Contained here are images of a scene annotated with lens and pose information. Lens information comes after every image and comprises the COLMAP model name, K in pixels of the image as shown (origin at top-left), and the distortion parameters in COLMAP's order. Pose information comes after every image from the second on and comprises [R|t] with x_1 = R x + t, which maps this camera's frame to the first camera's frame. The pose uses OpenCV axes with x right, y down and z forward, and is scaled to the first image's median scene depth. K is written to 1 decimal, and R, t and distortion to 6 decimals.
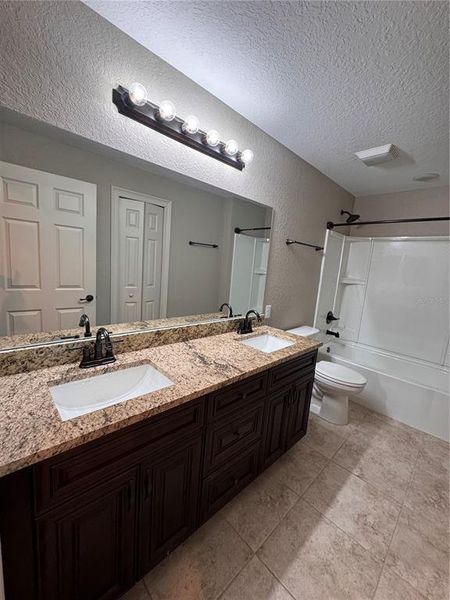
lens RADIAL K [[241.8, 0, 225.0], [0, 241.8, 300.0], [0, 0, 1]] dist [-0.007268, 0.000631]
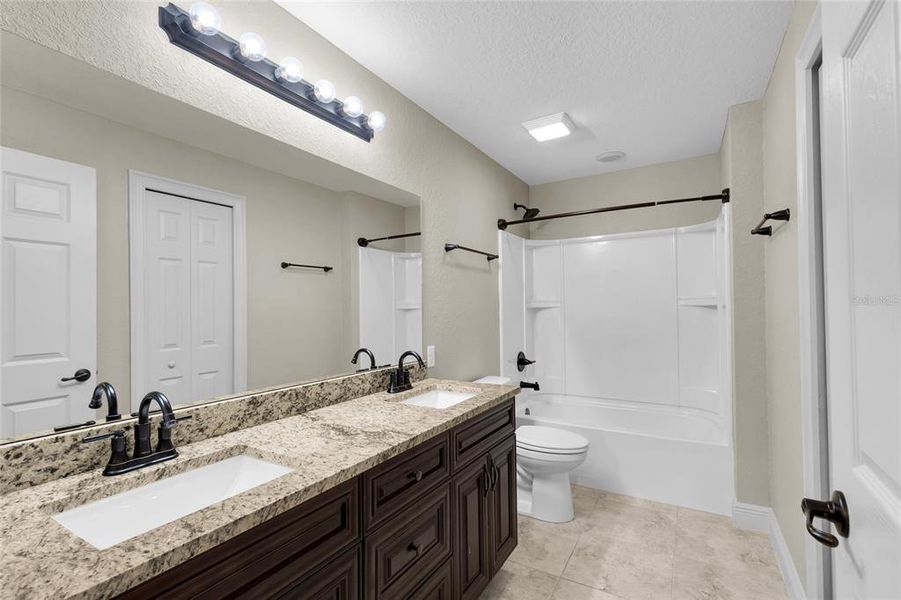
lens RADIAL K [[408.2, 0, 449.3], [0, 408.2, 303.2], [0, 0, 1]] dist [0.003490, -0.000751]
pose [[0.960750, -0.088860, 0.262798, -0.064351], [0.127939, 0.982479, -0.135520, 0.095373], [-0.246151, 0.163823, 0.955286, -0.065070]]
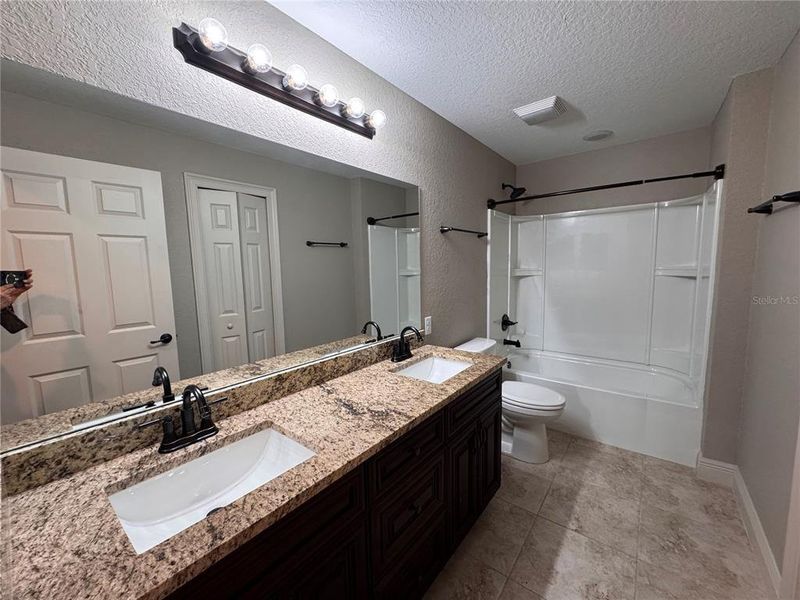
lens RADIAL K [[322.4, 0, 400.0], [0, 322.4, 300.0], [0, 0, 1]] dist [-0.007268, 0.000631]
pose [[0.985776, -0.115294, 0.122285, -0.027016], [0.120041, 0.992248, -0.032168, -0.011628], [-0.117628, 0.046390, 0.991974, 0.051458]]
